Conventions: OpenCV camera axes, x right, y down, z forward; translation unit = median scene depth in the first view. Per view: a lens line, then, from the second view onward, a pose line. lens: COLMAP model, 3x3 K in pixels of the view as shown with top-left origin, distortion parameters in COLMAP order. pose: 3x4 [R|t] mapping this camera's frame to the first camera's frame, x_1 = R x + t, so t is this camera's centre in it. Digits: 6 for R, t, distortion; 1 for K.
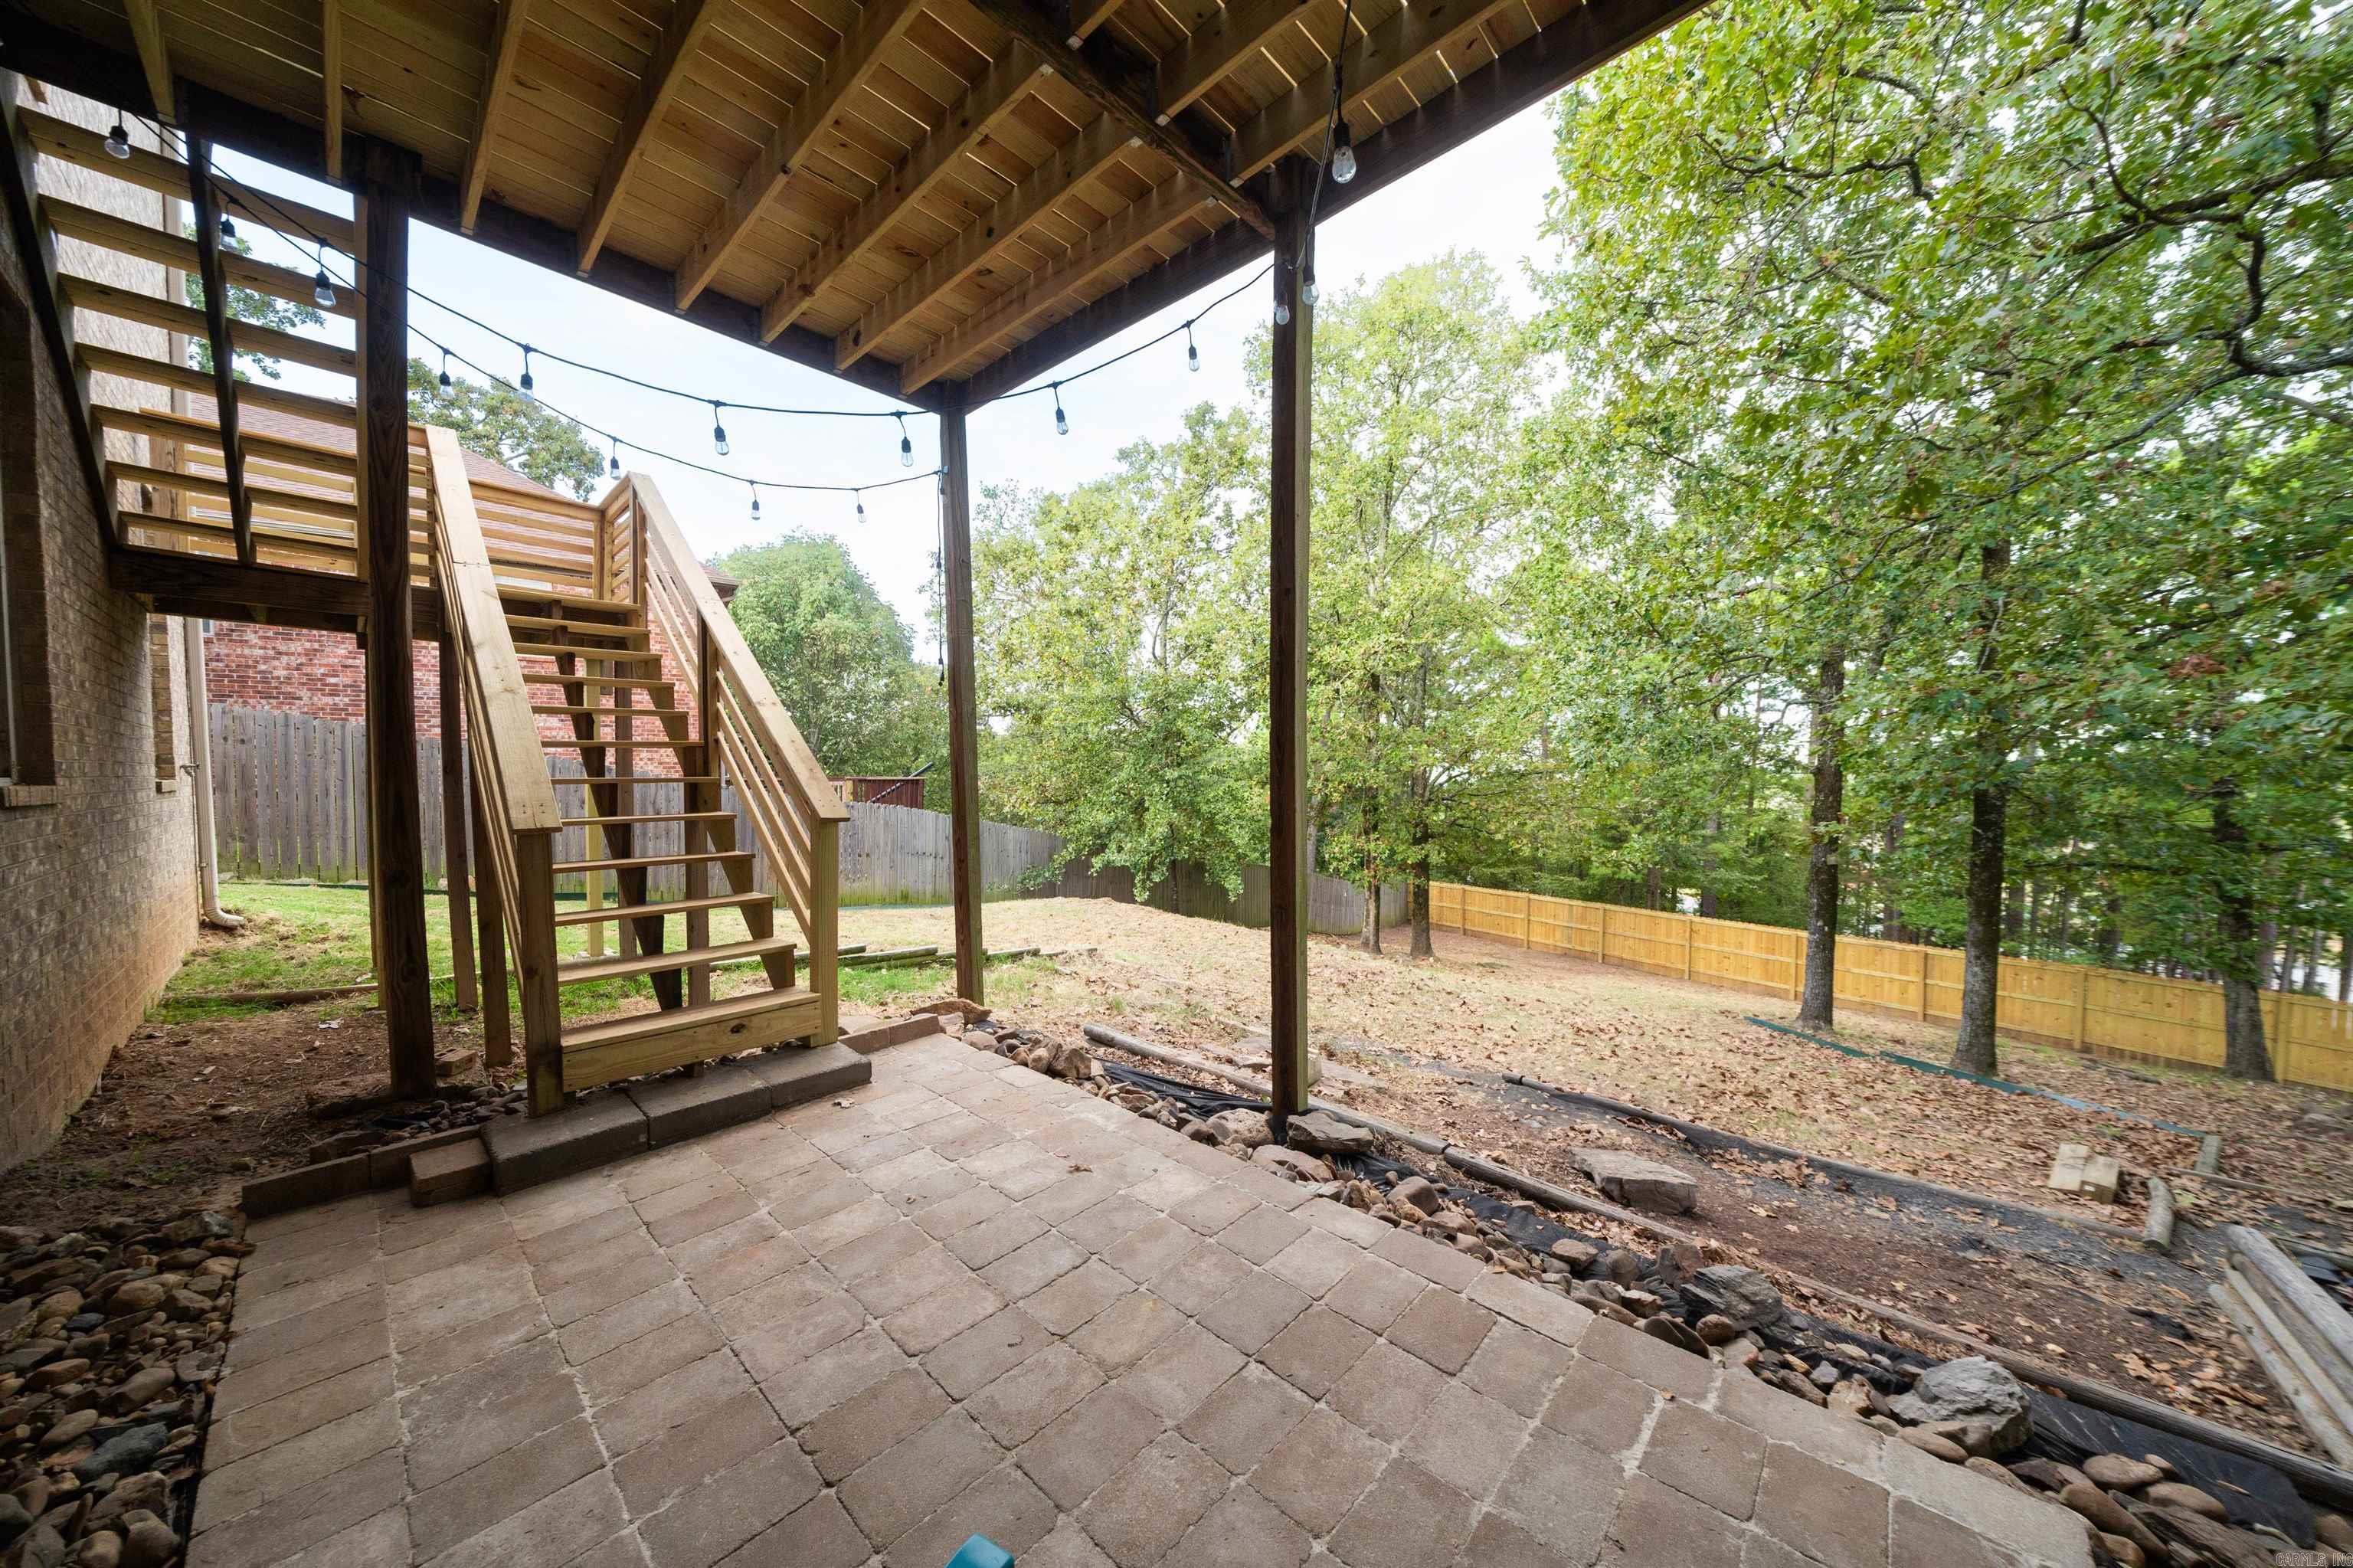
lens RADIAL K [[794.7, 0, 1174.9], [0, 794.7, 789.5], [0, 0, 1]] dist [-0.008625, 0.000221]
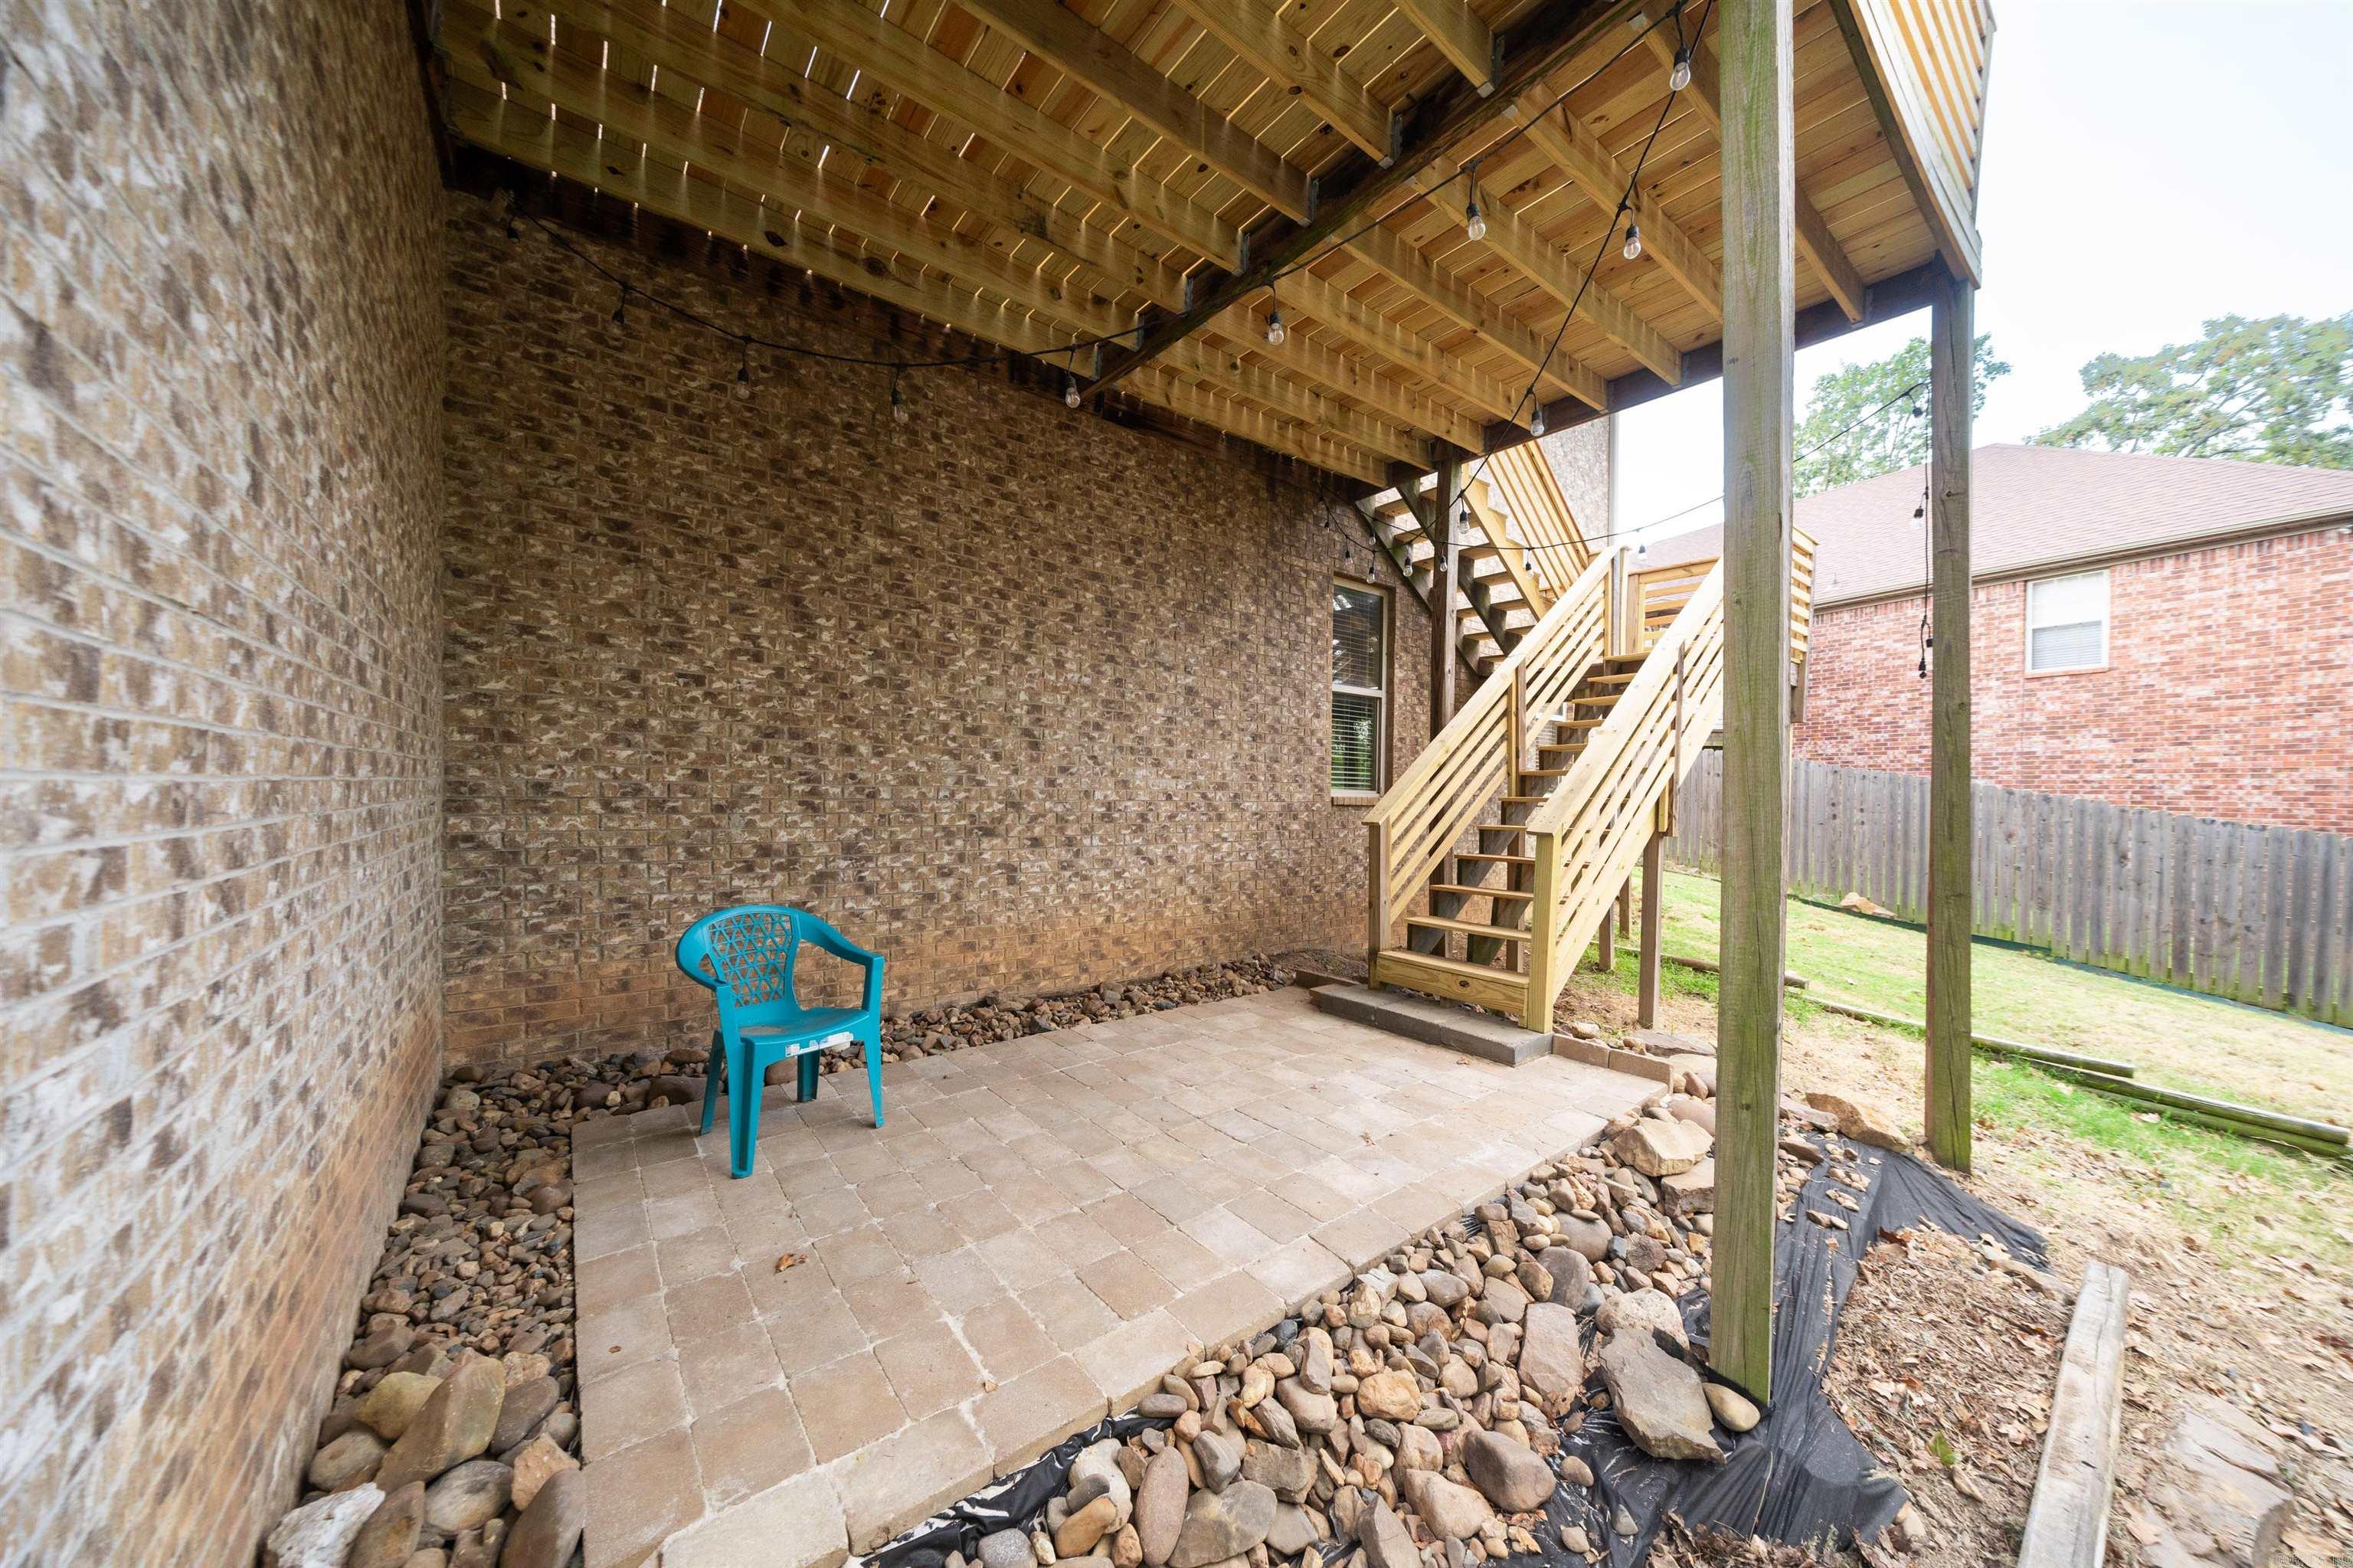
lens RADIAL K [[794.7, 0, 1177.6], [0, 794.7, 804.3], [0, 0, 1]] dist [-0.008625, 0.000221]
pose [[-0.157609, 0.014832, -0.987390, 0.882601], [-0.037017, 0.999096, 0.020917, -0.010268], [0.986807, 0.039846, -0.156918, 0.760912]]
